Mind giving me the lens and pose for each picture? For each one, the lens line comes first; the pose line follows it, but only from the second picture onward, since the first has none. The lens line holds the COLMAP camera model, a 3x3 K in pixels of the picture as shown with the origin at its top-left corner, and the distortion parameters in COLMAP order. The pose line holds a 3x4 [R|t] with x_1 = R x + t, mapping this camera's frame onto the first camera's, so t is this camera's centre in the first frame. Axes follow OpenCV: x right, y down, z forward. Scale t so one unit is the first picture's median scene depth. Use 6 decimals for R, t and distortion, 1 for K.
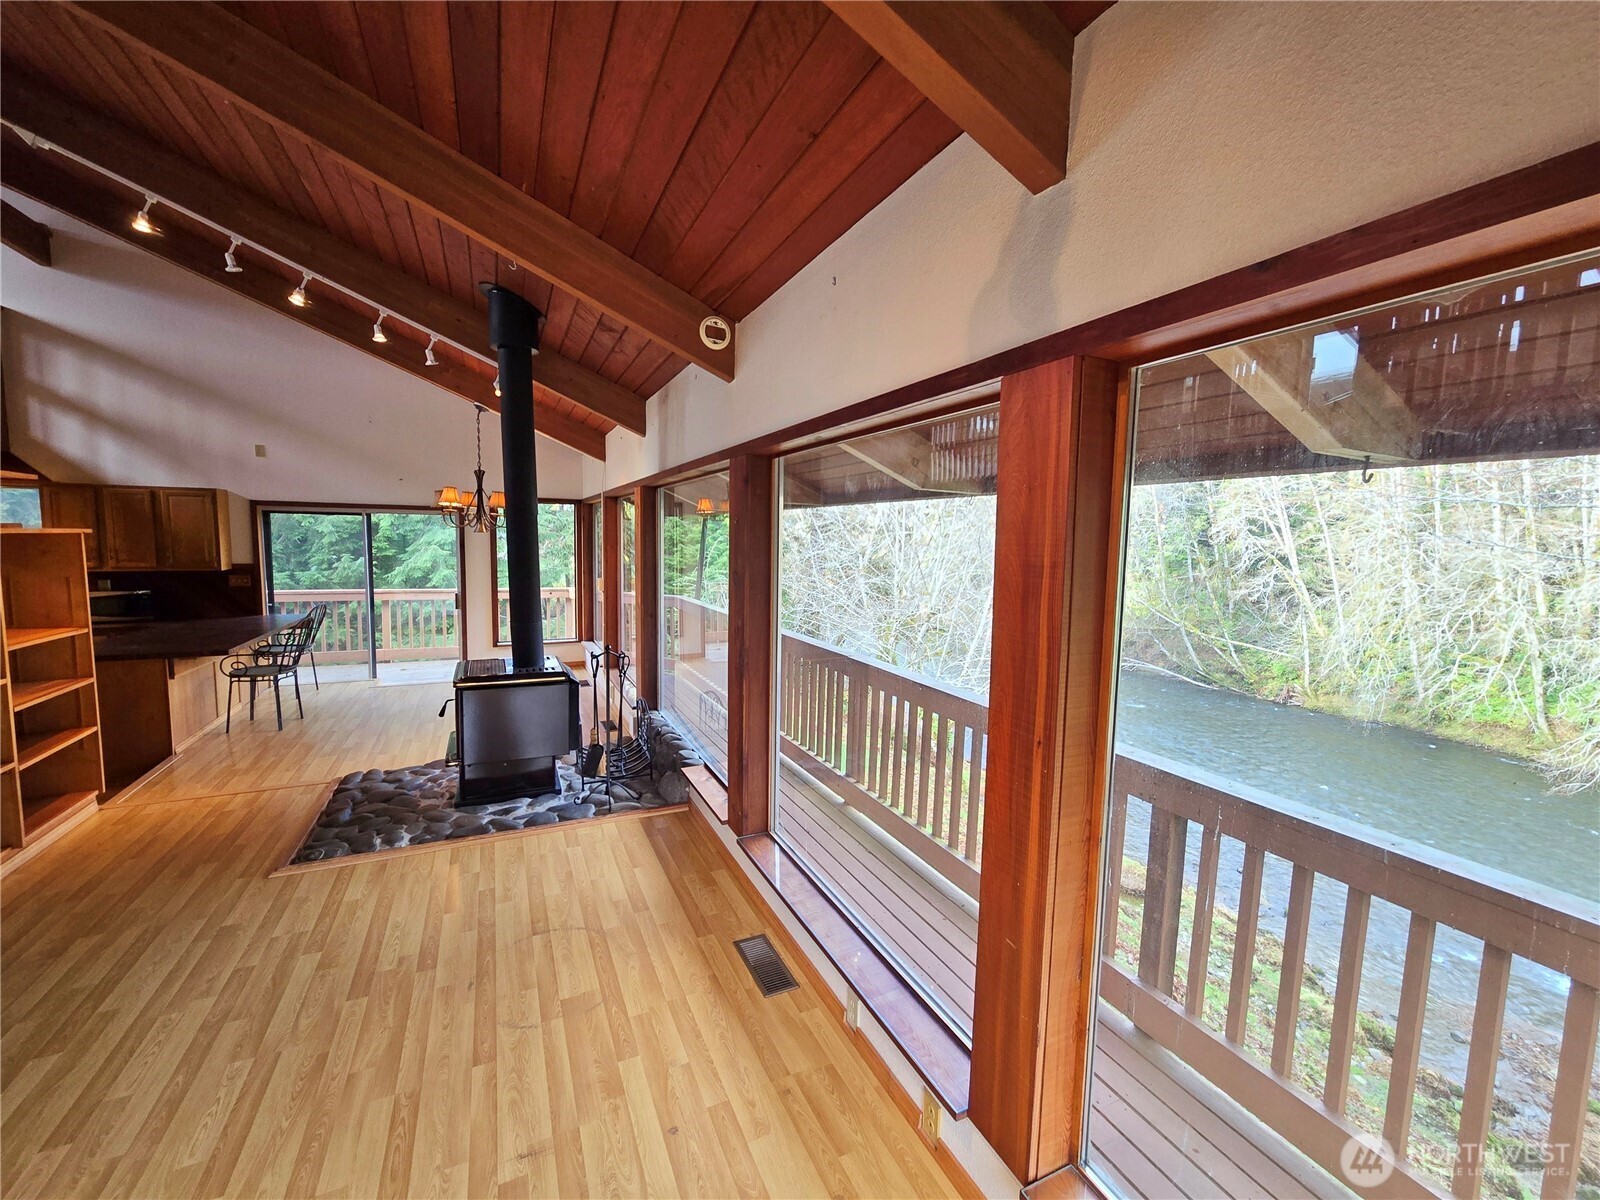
lens RADIAL K [[658.3, 0, 803.9], [0, 658.3, 597.1], [0, 0, 1]] dist [-0.001979, 0.001710]
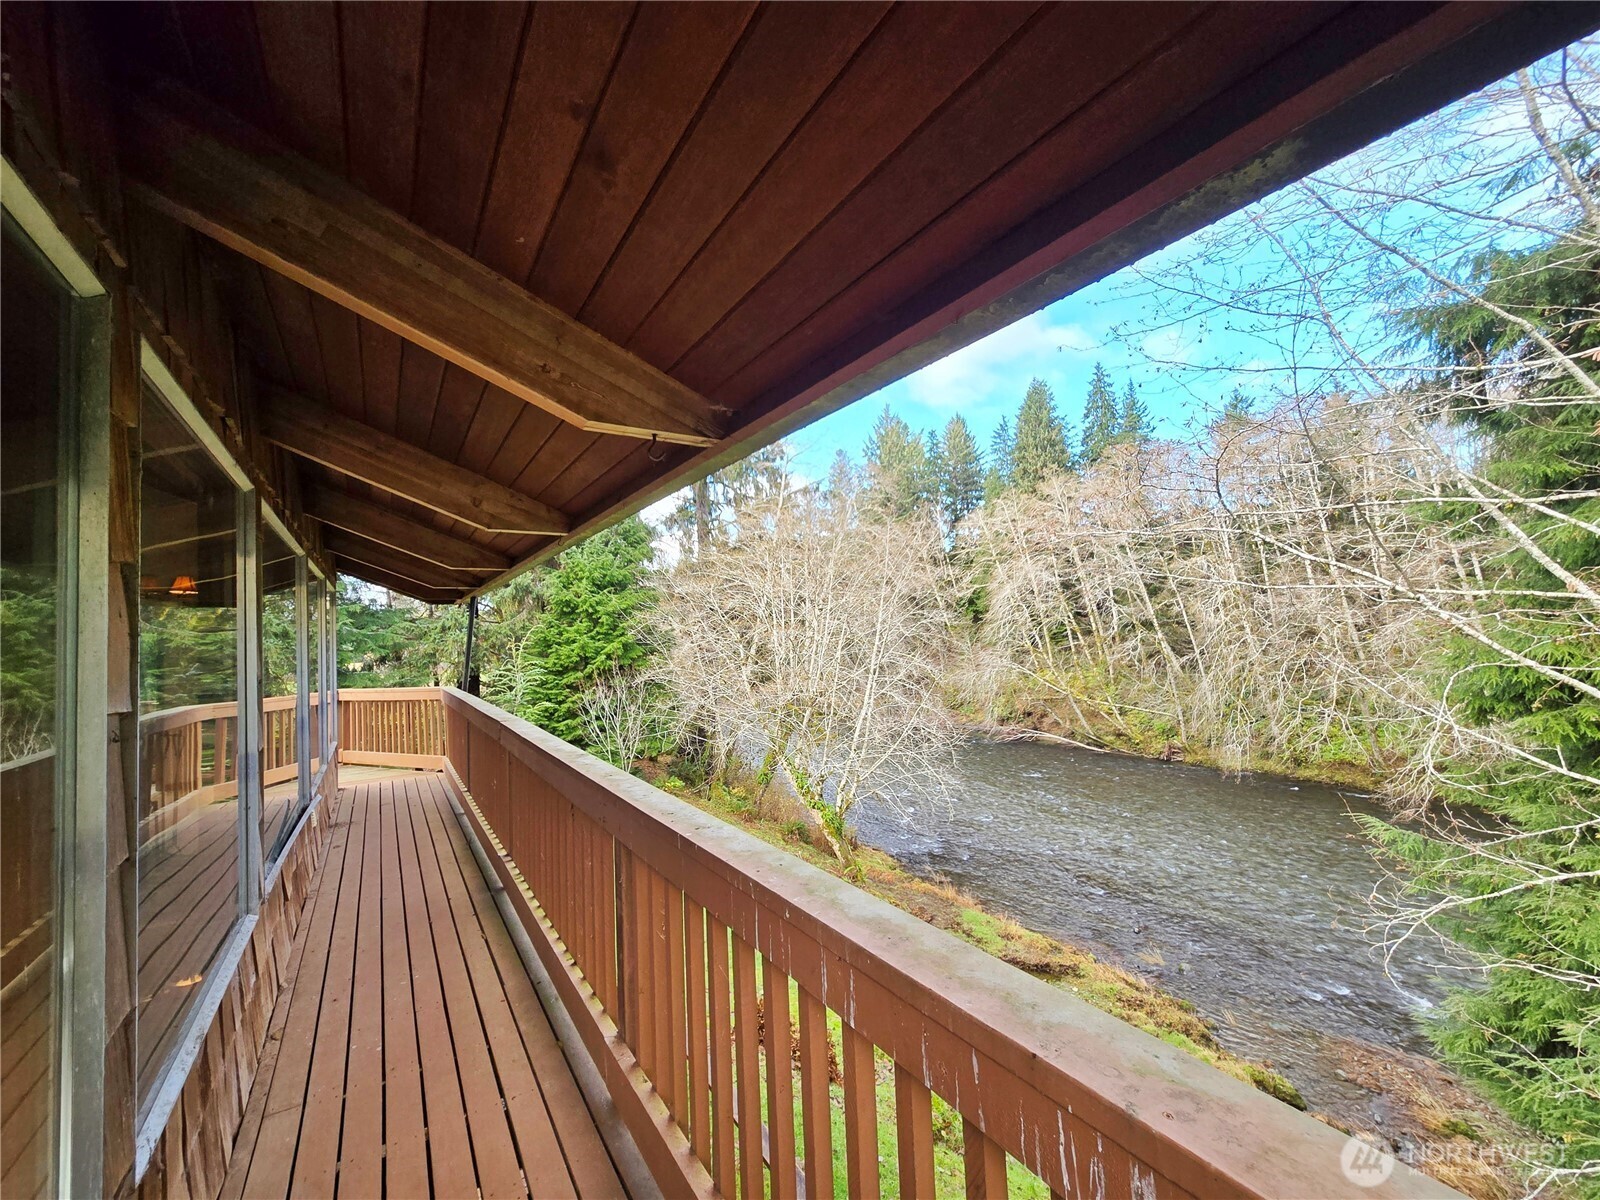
lens RADIAL K [[658.3, 0, 804.5], [0, 658.3, 598.3], [0, 0, 1]] dist [-0.001979, 0.001710]
pose [[0.989504, -0.055415, 0.133457, 0.082694], [0.073573, 0.988080, -0.135221, 0.015903], [-0.124373, 0.143621, 0.981786, -0.000740]]
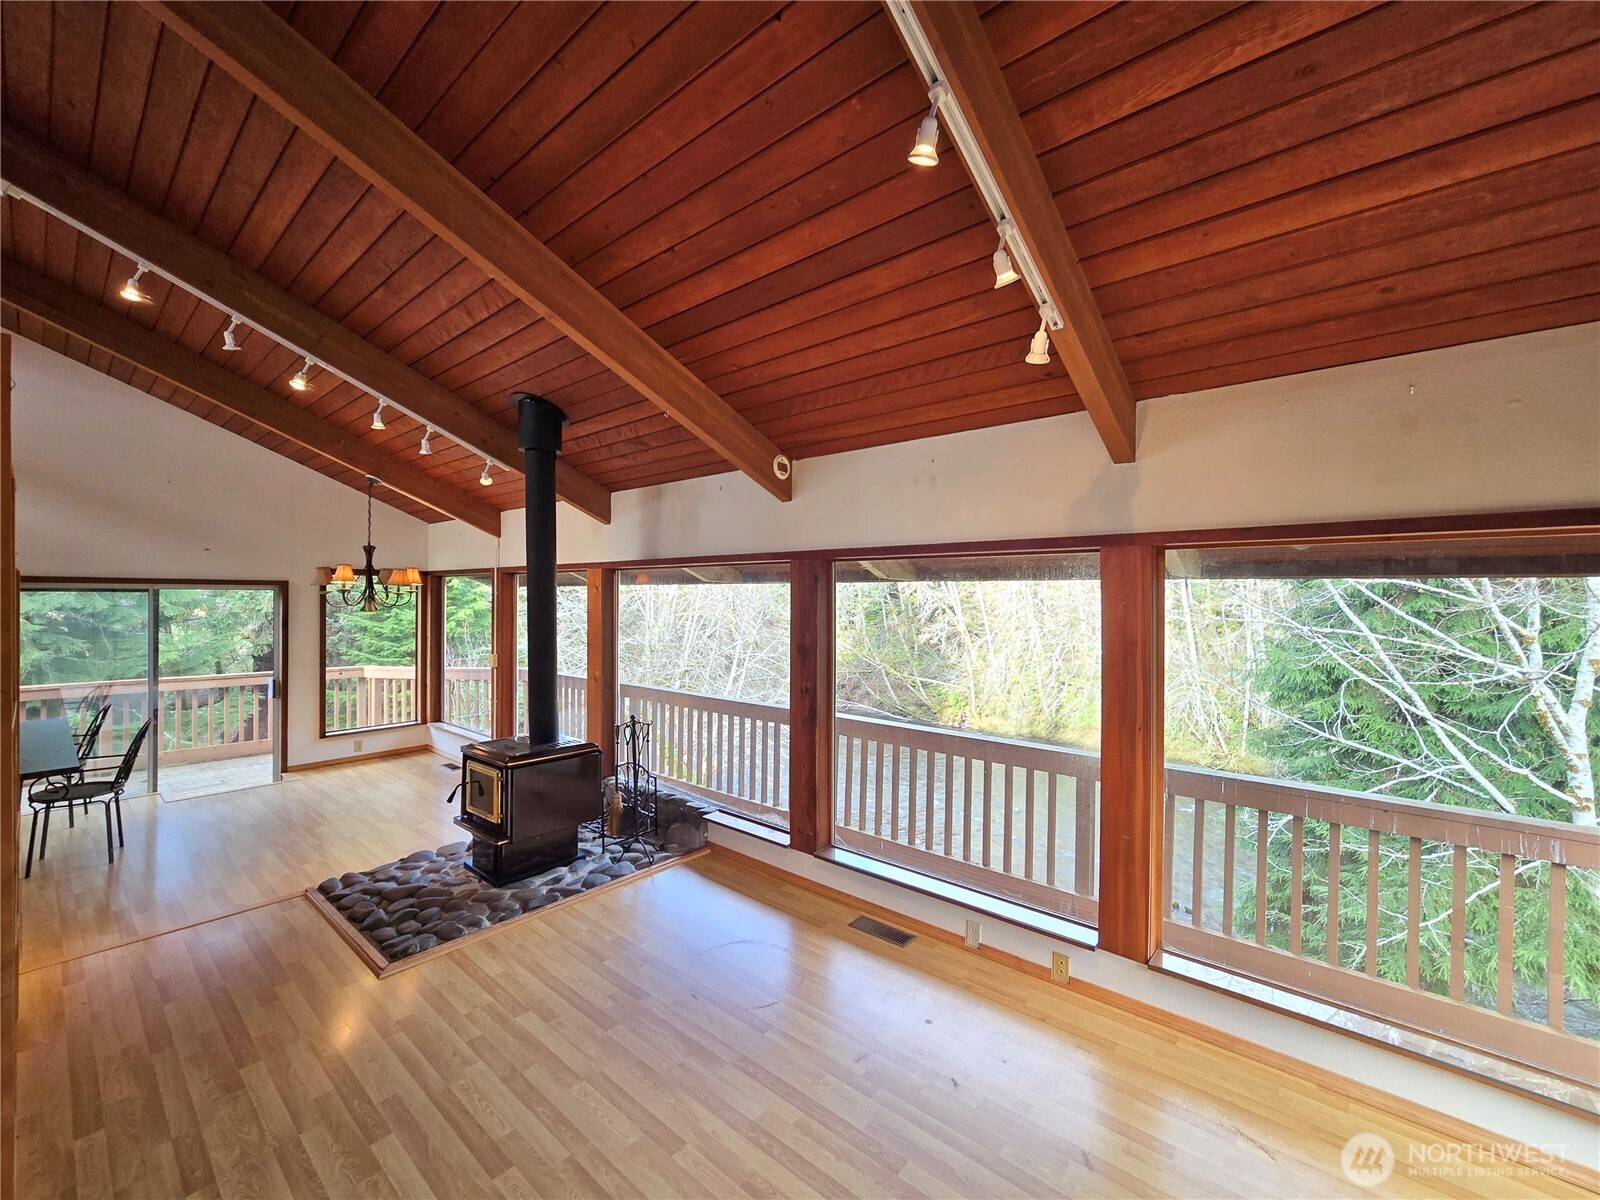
lens RADIAL K [[658.3, 0, 805.4], [0, 658.3, 600.5], [0, 0, 1]] dist [-0.001979, 0.001710]
pose [[0.911688, -0.017454, 0.410511, -0.071583], [0.050005, 0.996384, -0.068690, -0.004334], [-0.407828, 0.083151, 0.909265, -0.023222]]
